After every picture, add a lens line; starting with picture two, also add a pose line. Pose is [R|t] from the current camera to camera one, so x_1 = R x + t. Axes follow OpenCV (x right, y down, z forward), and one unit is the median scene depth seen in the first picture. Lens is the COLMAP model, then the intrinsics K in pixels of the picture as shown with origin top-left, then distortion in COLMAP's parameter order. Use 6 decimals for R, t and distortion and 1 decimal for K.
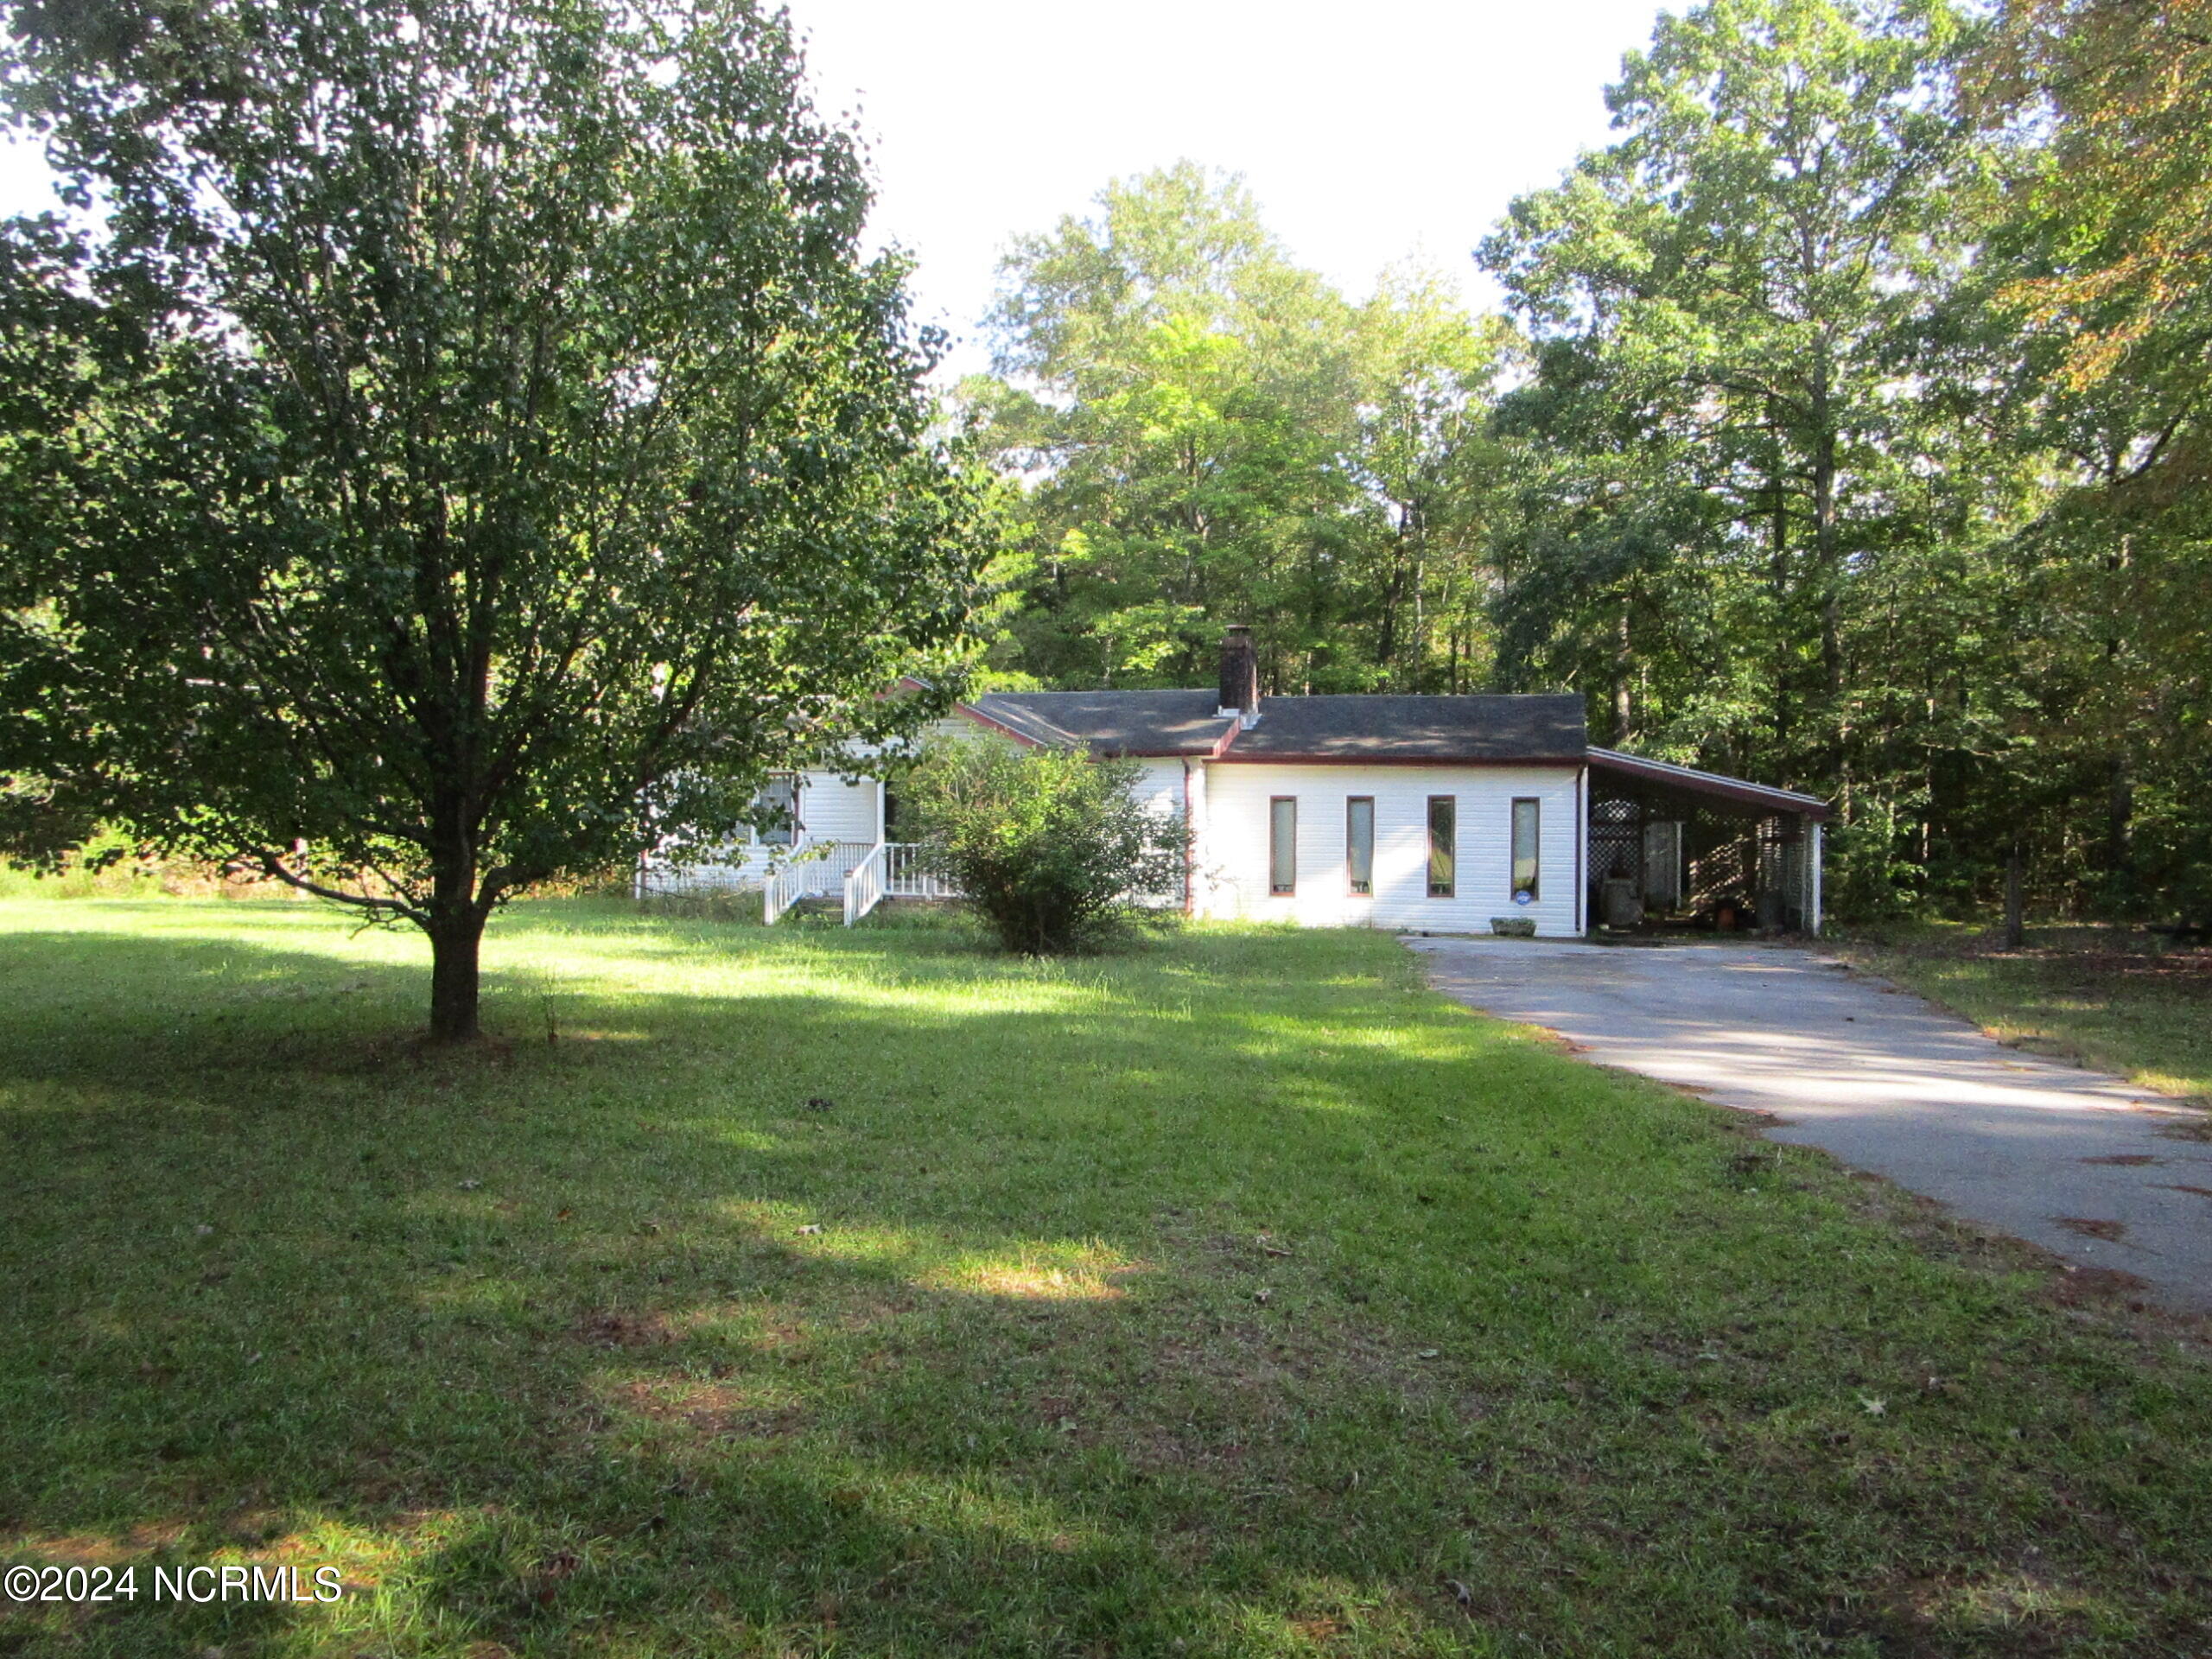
lens RADIAL K [[1529.6, 0, 1106.0], [0, 1529.6, 829.5], [0, 0, 1]] dist [0.004939, 0.002135]
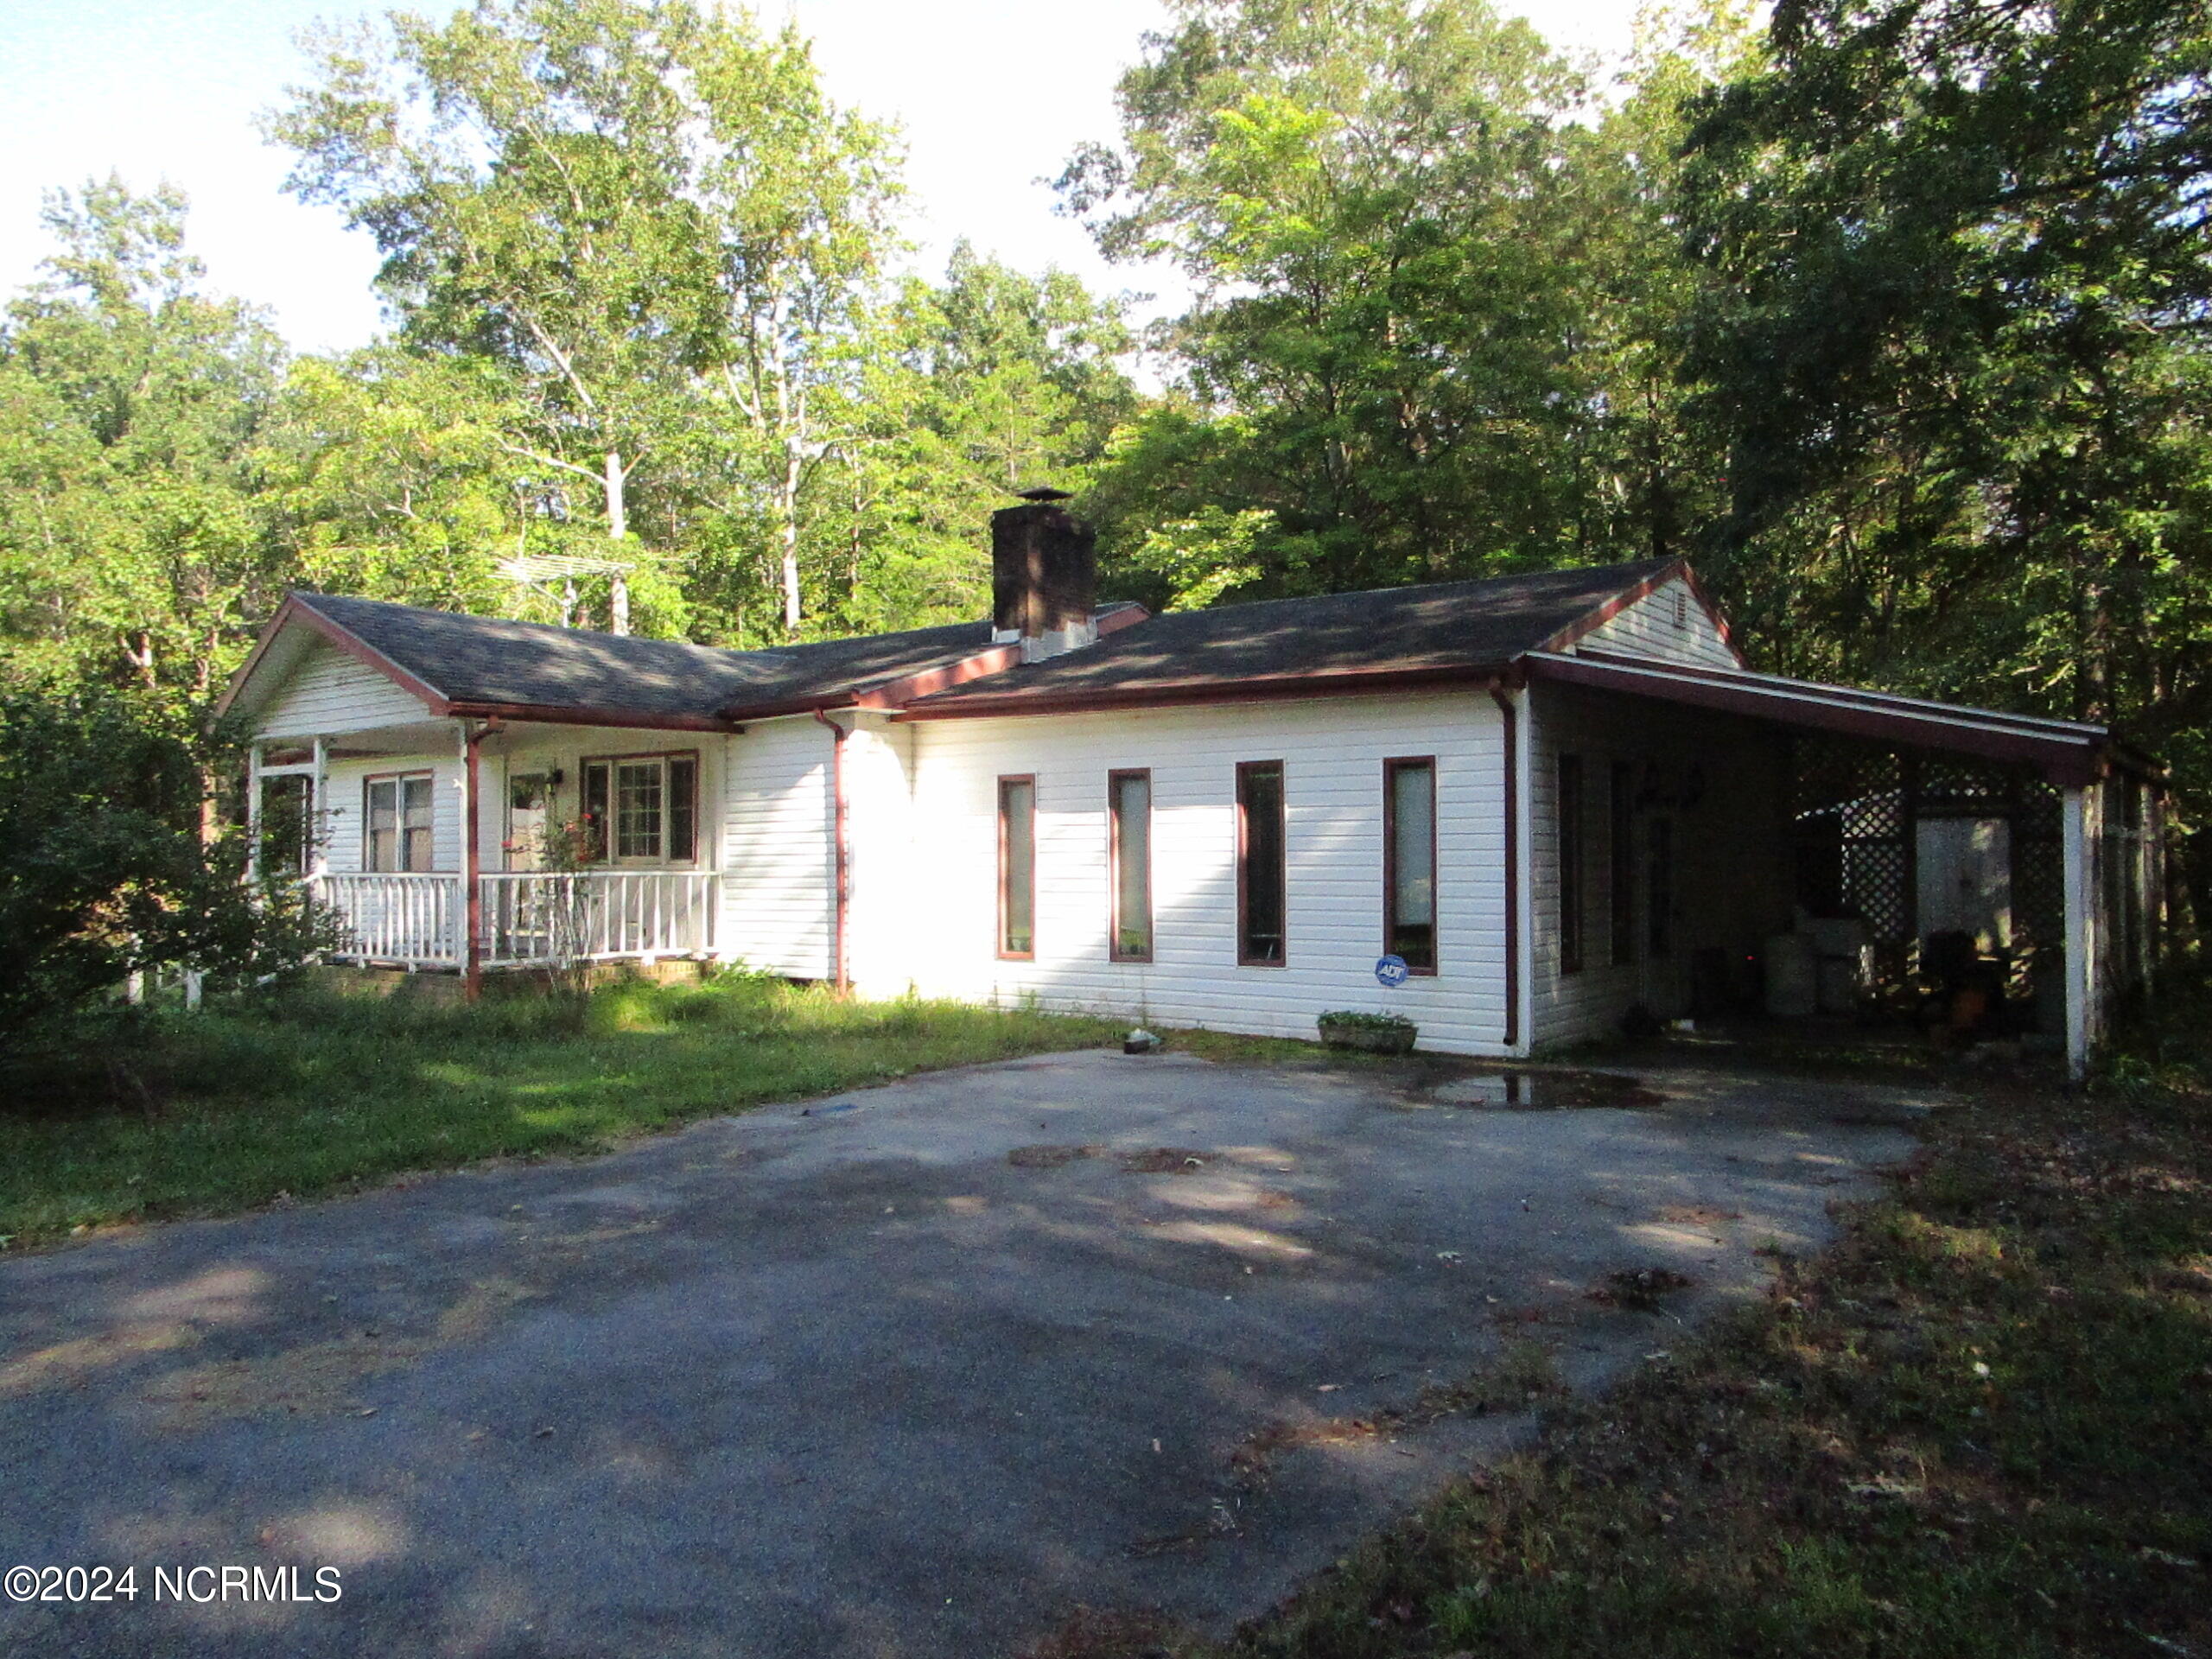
lens RADIAL K [[1529.6, 0, 1106.0], [0, 1529.6, 829.5], [0, 0, 1]] dist [0.004939, 0.002135]
pose [[0.939434, -0.021926, -0.342029, 0.335476], [0.018406, 0.999739, -0.013532, 0.005755], [0.342236, 0.006417, 0.939592, 0.502121]]
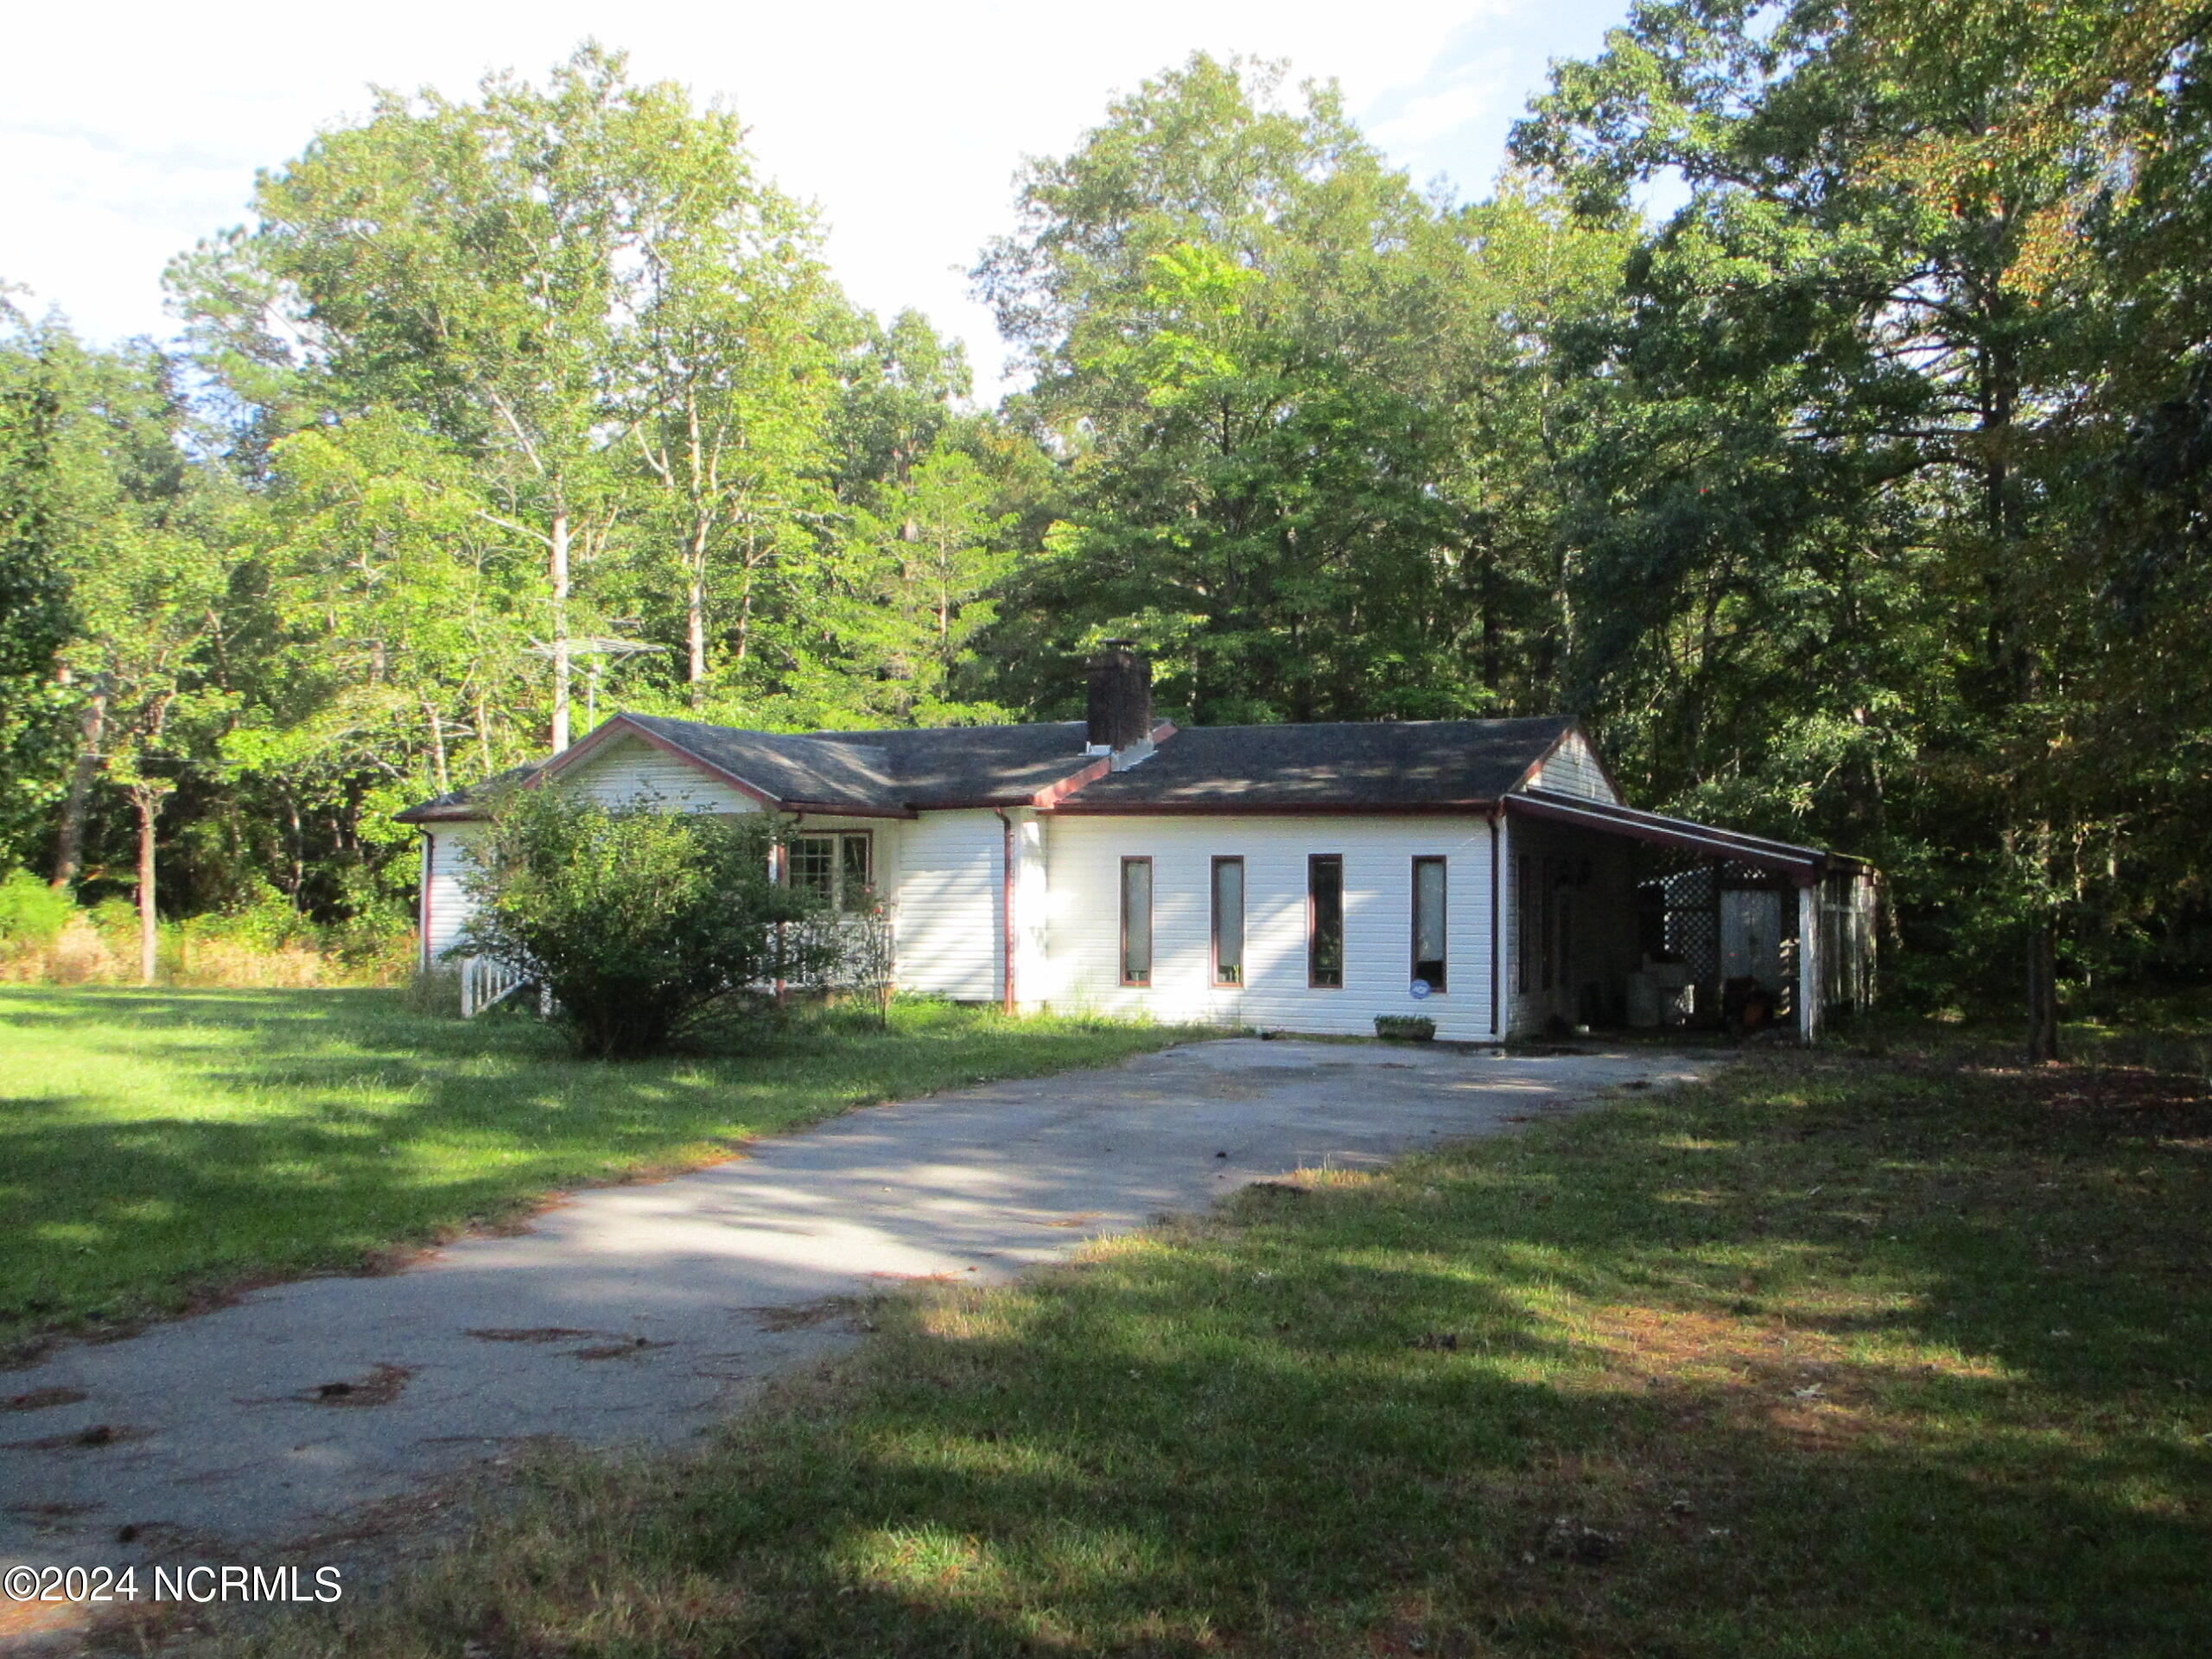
lens RADIAL K [[1941.9, 0, 1106.0], [0, 1941.9, 829.5], [0, 0, 1]] dist [-0.002082, -0.002576]
pose [[0.985985, -0.009383, -0.166568, 0.266932], [0.003361, 0.999332, -0.036396, 0.000291], [0.166798, 0.035326, 0.985358, 0.030075]]
